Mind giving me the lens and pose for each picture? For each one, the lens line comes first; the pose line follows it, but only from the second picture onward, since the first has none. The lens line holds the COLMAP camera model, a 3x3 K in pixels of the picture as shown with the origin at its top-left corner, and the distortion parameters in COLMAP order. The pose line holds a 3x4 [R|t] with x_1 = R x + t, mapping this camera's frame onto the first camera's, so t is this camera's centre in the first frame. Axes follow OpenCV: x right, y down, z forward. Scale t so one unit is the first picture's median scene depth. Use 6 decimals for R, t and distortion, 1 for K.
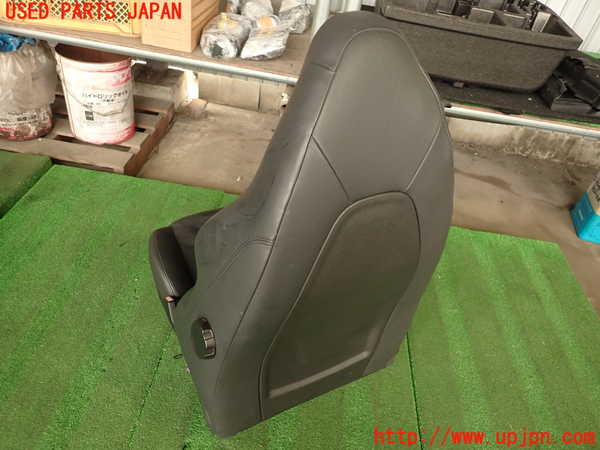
lens RADIAL K [[443.4, 0, 300.0], [0, 443.4, 225.0], [0, 0, 1]] dist [-0.005732, -0.001852]
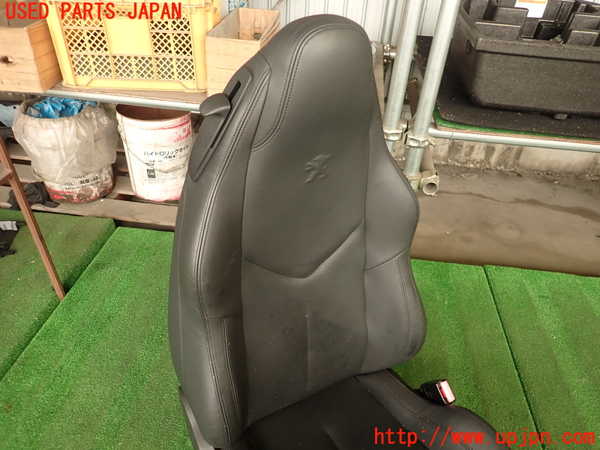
lens RADIAL K [[443.4, 0, 300.0], [0, 443.4, 225.0], [0, 0, 1]] dist [-0.005732, -0.001852]
pose [[0.994875, -0.054620, -0.085093, -0.078753], [0.049188, 0.996693, -0.064676, -0.058305], [0.088345, 0.060159, 0.994272, 0.076579]]
